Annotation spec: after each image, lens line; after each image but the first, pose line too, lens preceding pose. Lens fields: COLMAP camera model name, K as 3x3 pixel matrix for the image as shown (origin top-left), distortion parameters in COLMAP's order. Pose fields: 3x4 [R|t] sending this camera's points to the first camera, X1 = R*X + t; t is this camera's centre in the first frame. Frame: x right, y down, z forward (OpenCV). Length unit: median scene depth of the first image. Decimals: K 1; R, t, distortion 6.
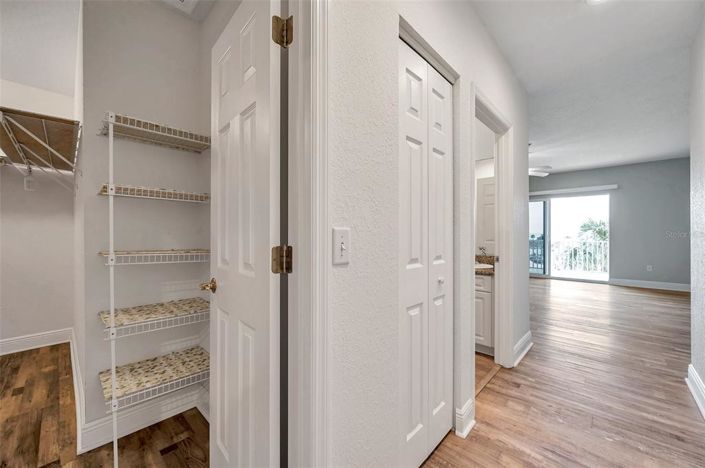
lens RADIAL K [[278.7, 0, 352.5], [0, 278.7, 233.6], [0, 0, 1]] dist [0.000546, -0.000038]
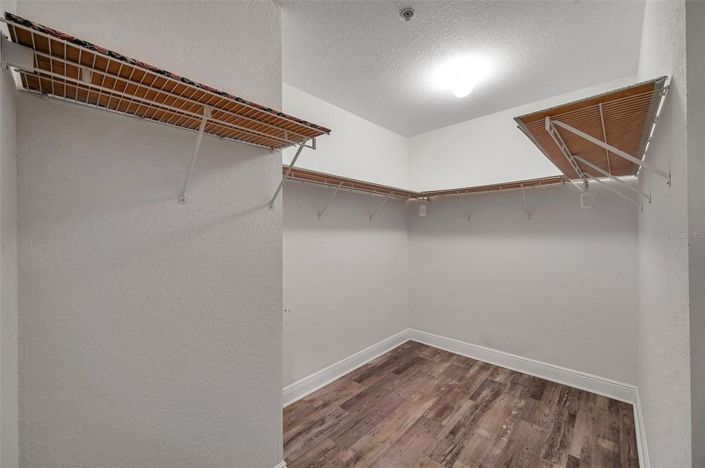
lens RADIAL K [[278.7, 0, 352.4], [0, 278.7, 234.3], [0, 0, 1]] dist [0.000546, -0.000038]
pose [[0.006134, -0.005890, -0.999964, -0.311927], [-0.000608, 0.999982, -0.005894, -0.070493], [0.999981, 0.000644, 0.006130, 0.283467]]
